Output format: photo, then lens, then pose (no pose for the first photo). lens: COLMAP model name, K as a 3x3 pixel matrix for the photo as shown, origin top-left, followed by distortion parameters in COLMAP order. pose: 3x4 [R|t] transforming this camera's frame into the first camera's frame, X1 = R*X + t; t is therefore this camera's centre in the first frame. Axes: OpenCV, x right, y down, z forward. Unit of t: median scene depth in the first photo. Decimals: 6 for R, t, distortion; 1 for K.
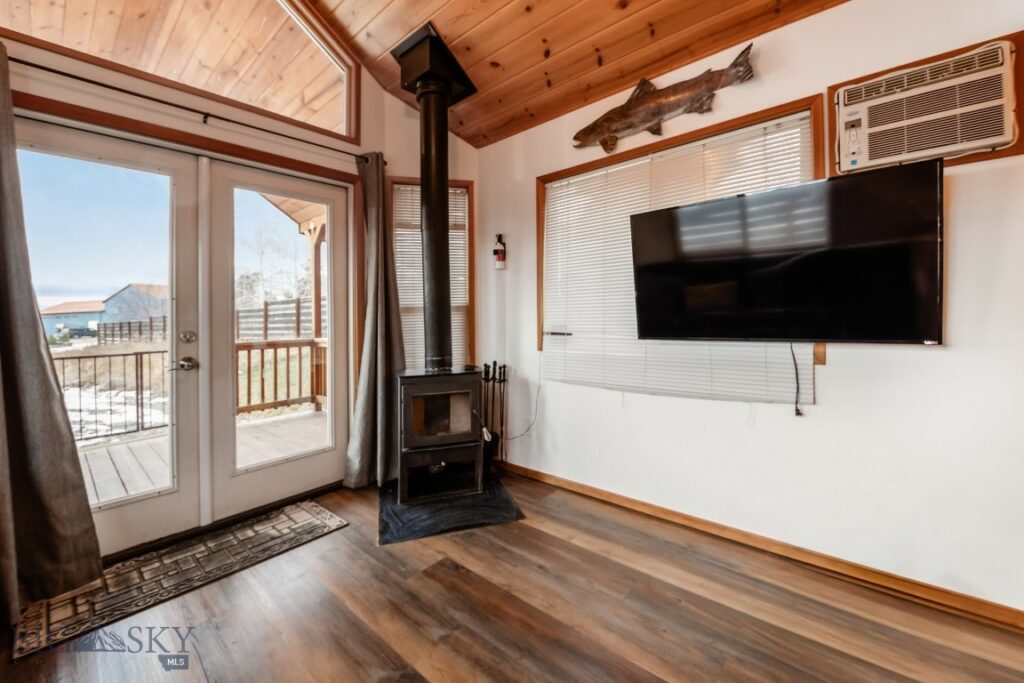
lens RADIAL K [[410.6, 0, 497.7], [0, 410.6, 314.4], [0, 0, 1]] dist [-0.014974, -0.001529]
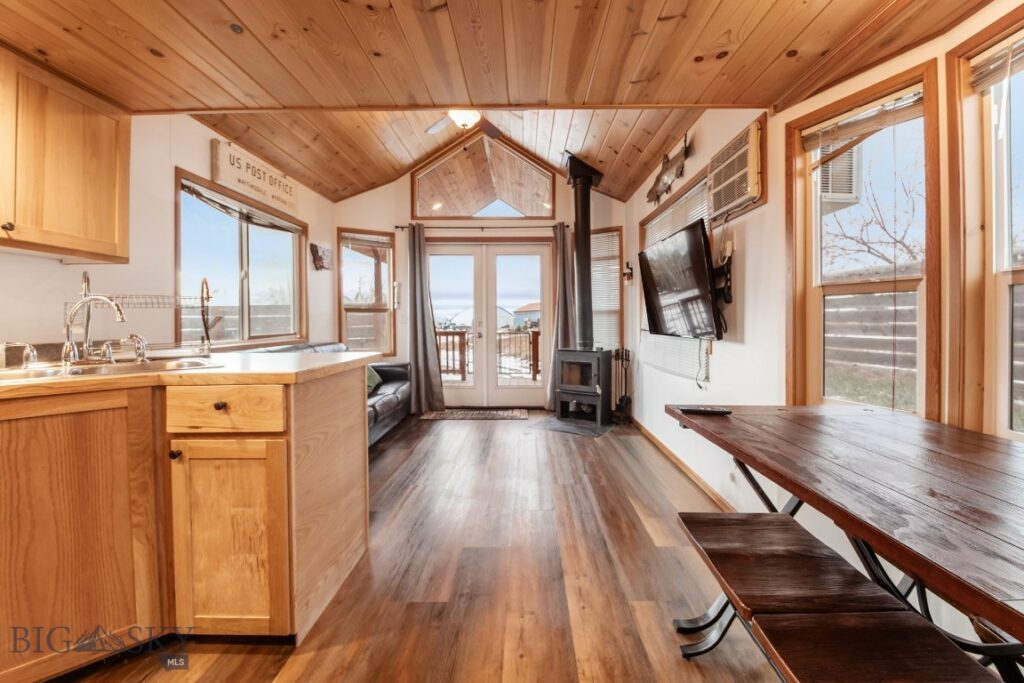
lens RADIAL K [[417.8, 0, 526.0], [0, 417.8, 324.6], [0, 0, 1]] dist [-0.005360, -0.003874]
pose [[0.663429, 0.029656, -0.747651, 1.005430], [-0.011336, 0.999498, 0.029586, -0.011675], [0.748153, -0.011153, 0.663432, -0.315686]]
